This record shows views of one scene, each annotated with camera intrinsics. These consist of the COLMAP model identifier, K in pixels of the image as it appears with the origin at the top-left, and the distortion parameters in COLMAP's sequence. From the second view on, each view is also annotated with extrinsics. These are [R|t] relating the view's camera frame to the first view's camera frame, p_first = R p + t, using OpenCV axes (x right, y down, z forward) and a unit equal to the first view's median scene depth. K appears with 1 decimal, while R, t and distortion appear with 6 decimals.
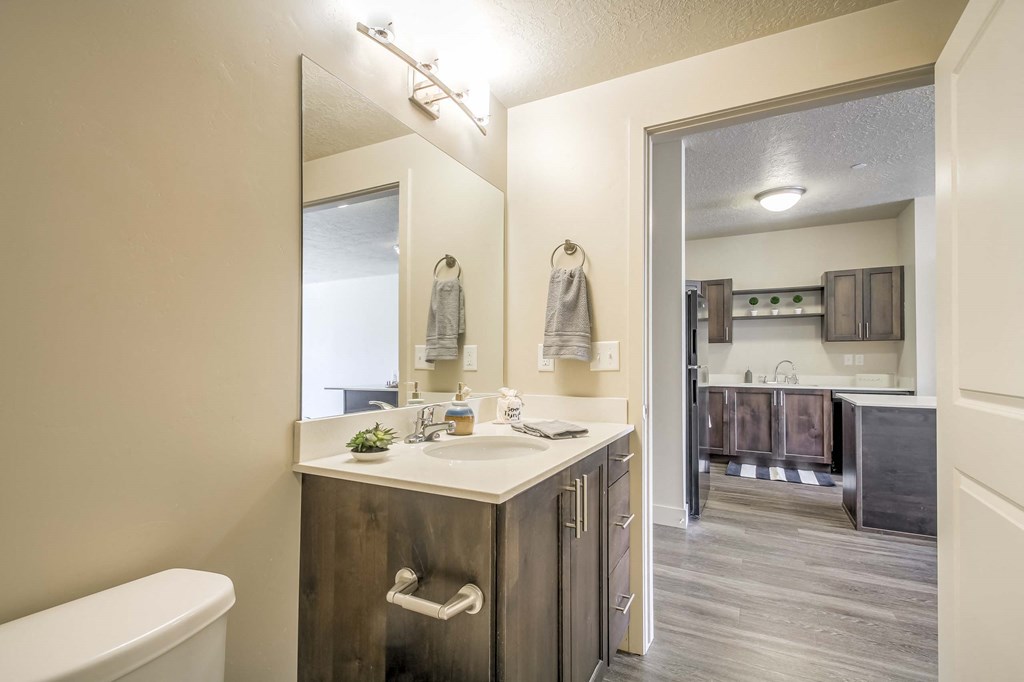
lens RADIAL K [[485.4, 0, 508.5], [0, 485.4, 360.7], [0, 0, 1]] dist [0.001079, -0.000216]
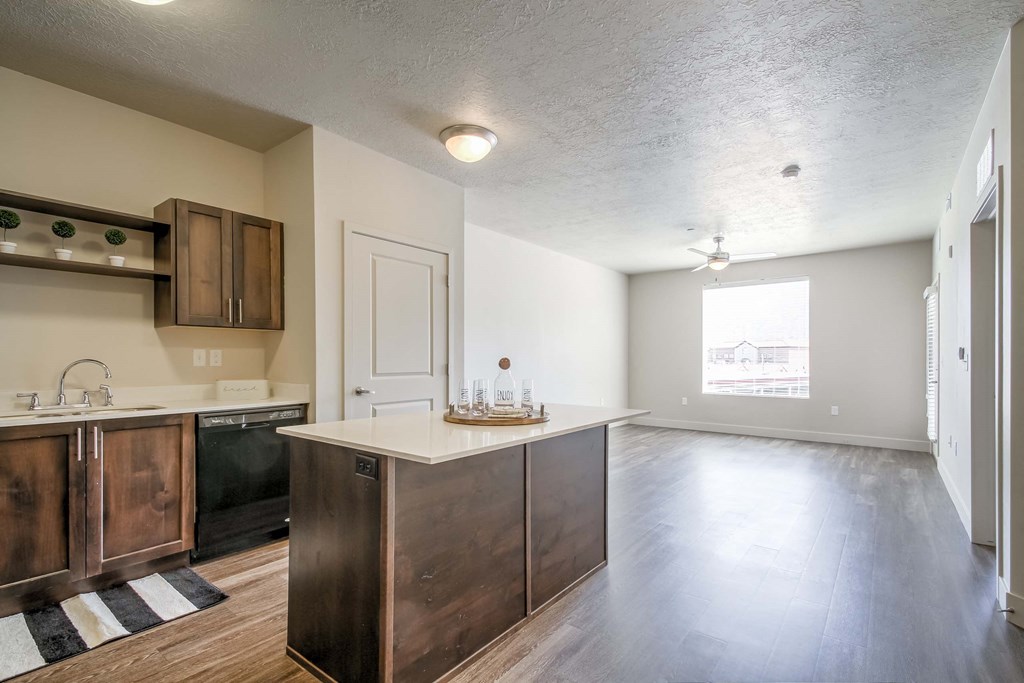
lens RADIAL K [[485.4, 0, 508.5], [0, 485.4, 361.2], [0, 0, 1]] dist [0.001079, -0.000216]
pose [[0.192003, -0.004199, 0.981385, 0.189064], [-0.008670, 0.999945, 0.005975, -0.005059], [-0.981356, -0.009656, 0.191956, 0.531139]]
